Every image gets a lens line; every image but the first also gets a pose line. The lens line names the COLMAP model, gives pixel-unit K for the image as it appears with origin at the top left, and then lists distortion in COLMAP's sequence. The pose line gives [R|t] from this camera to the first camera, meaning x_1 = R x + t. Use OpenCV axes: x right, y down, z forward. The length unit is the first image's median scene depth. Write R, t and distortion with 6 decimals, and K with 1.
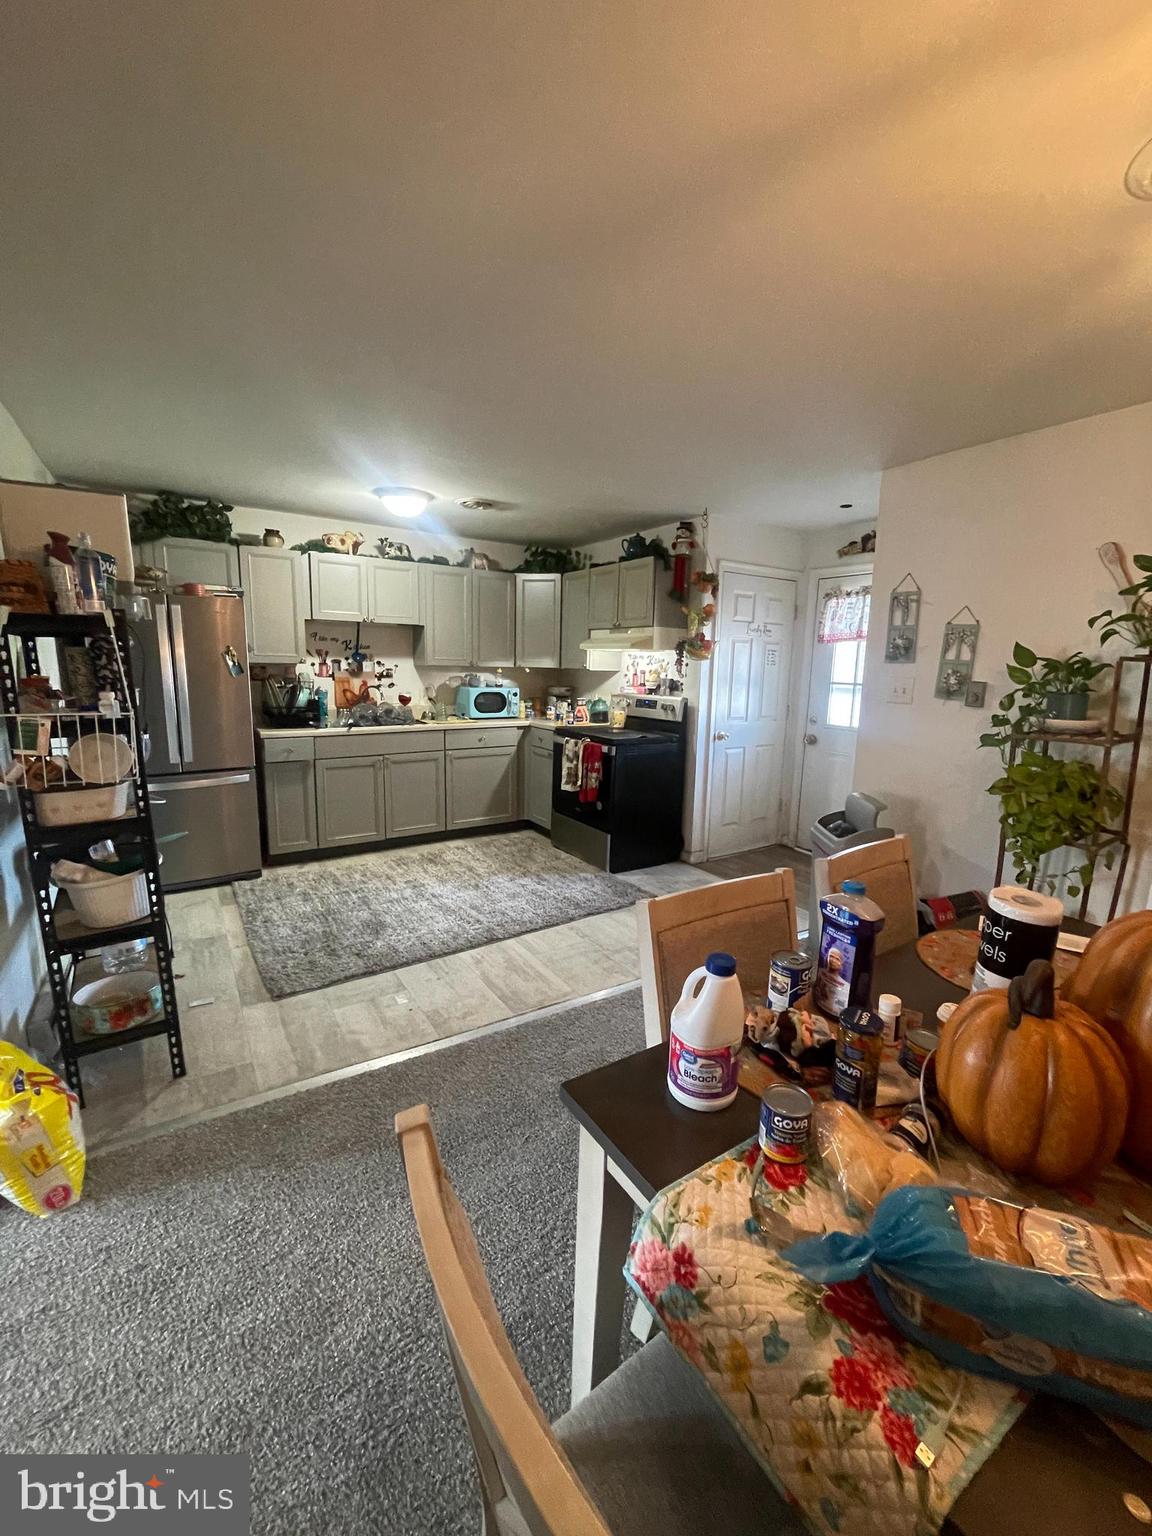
lens RADIAL K [[622.4, 0, 582.5], [0, 622.4, 761.9], [0, 0, 1]] dist [-0.006603, 0.000178]
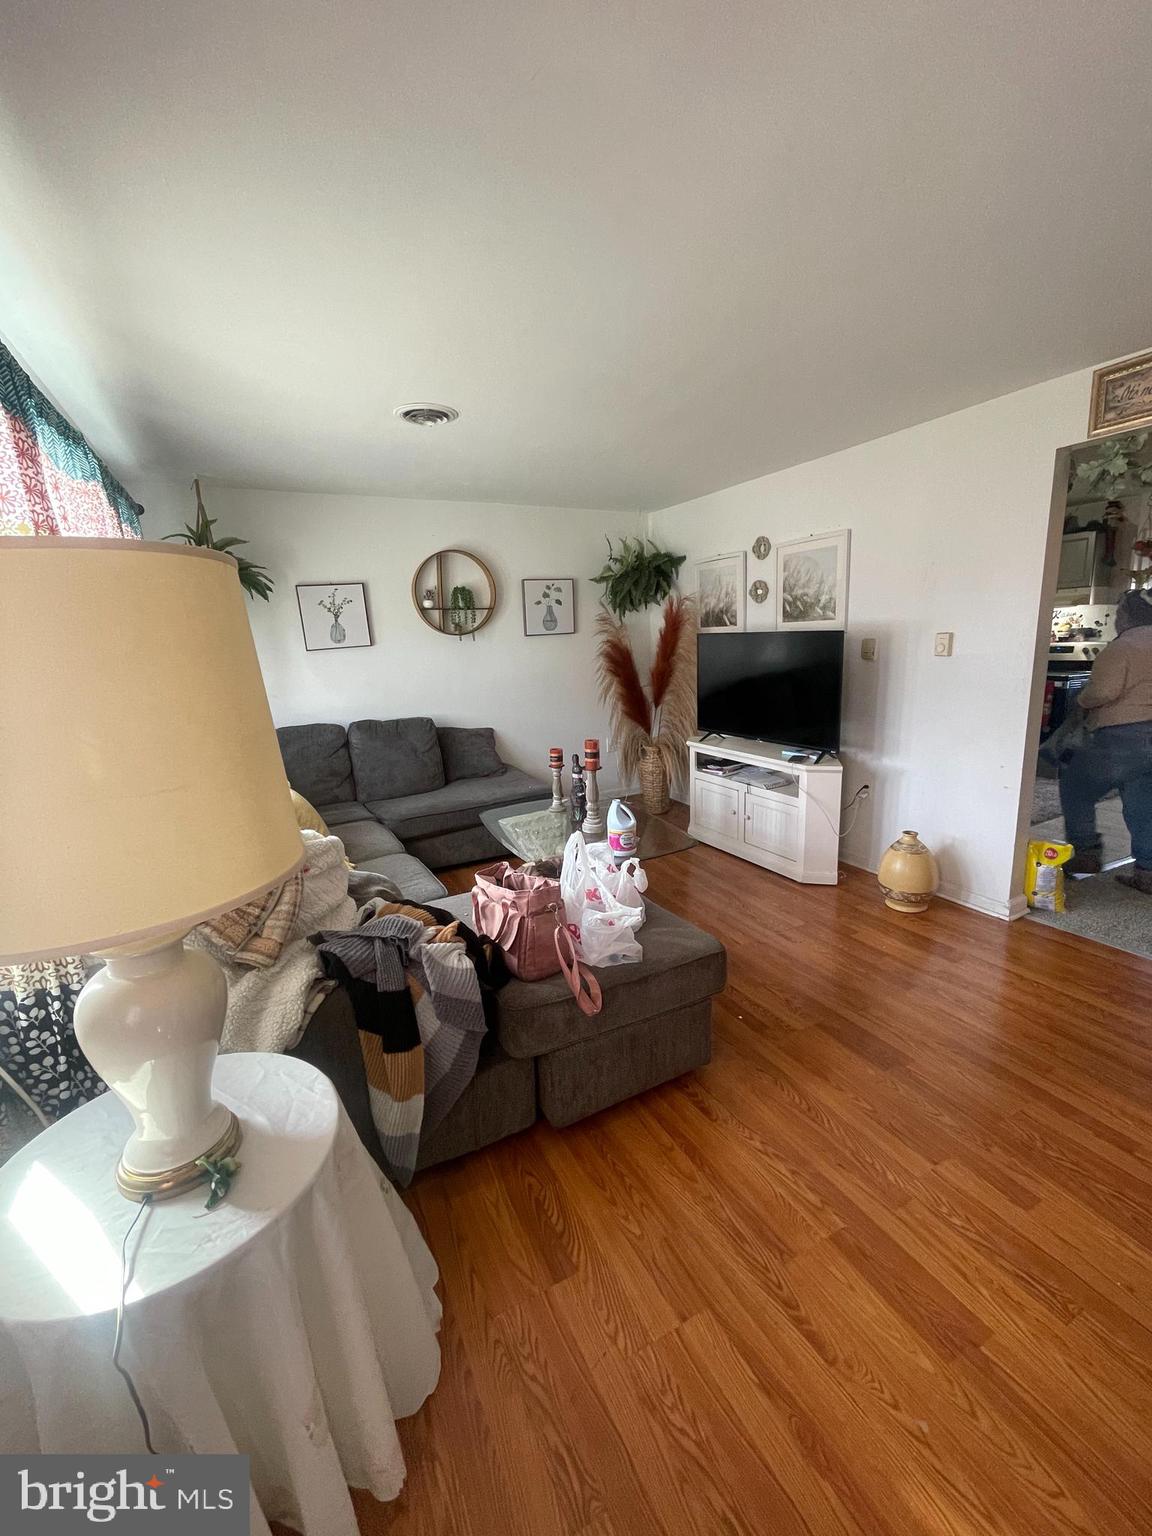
lens RADIAL K [[622.4, 0, 569.5], [0, 622.4, 766.3], [0, 0, 1]] dist [-0.006603, 0.000178]
pose [[0.990212, -0.046302, -0.131666, -0.752883], [0.051871, 0.997885, 0.039183, 0.043003], [0.129573, -0.045629, 0.990519, -0.394726]]
